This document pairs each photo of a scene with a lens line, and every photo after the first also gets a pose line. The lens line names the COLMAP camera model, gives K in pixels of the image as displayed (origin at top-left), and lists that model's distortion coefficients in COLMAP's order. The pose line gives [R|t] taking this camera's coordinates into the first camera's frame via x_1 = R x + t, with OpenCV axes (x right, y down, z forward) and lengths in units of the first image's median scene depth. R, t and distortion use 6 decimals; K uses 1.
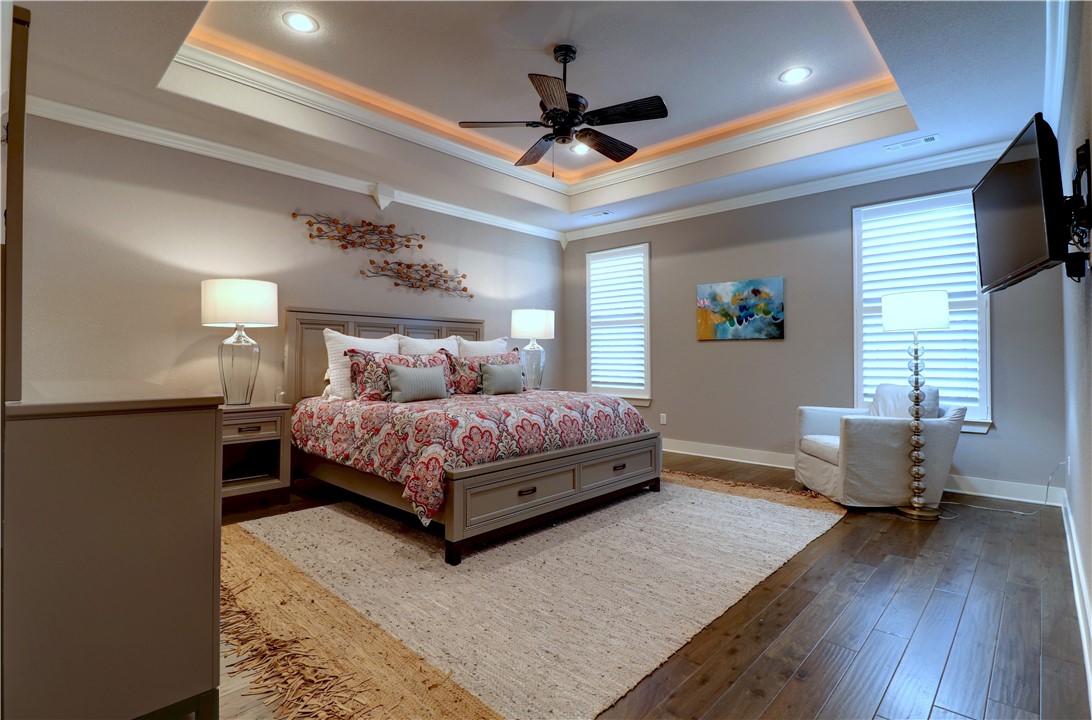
lens RADIAL K [[519.0, 0, 548.0], [0, 519.0, 354.4], [0, 0, 1]] dist [-0.017760, -0.000175]
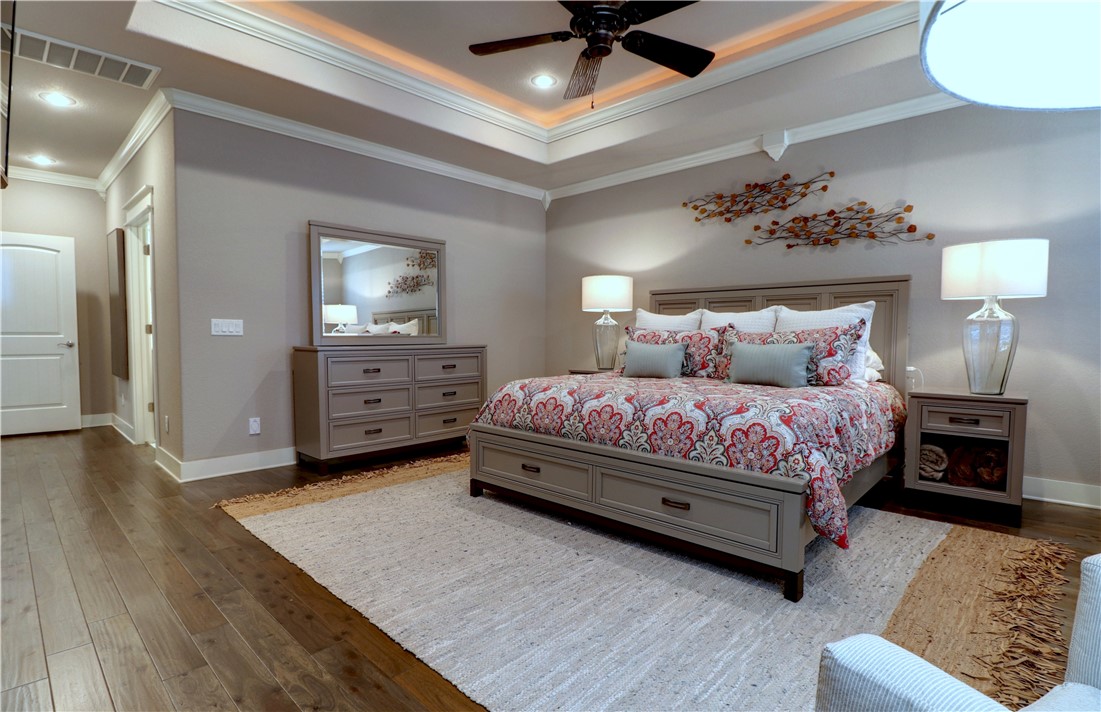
lens RADIAL K [[541.7, 0, 550.0], [0, 541.7, 365.0], [0, 0, 1]] dist [0.004899, 0.000421]
pose [[-0.010004, 0.054404, -0.998469, 0.755635], [0.003123, 0.998516, 0.054376, 0.008043], [0.999945, -0.002574, -0.010159, 0.801866]]
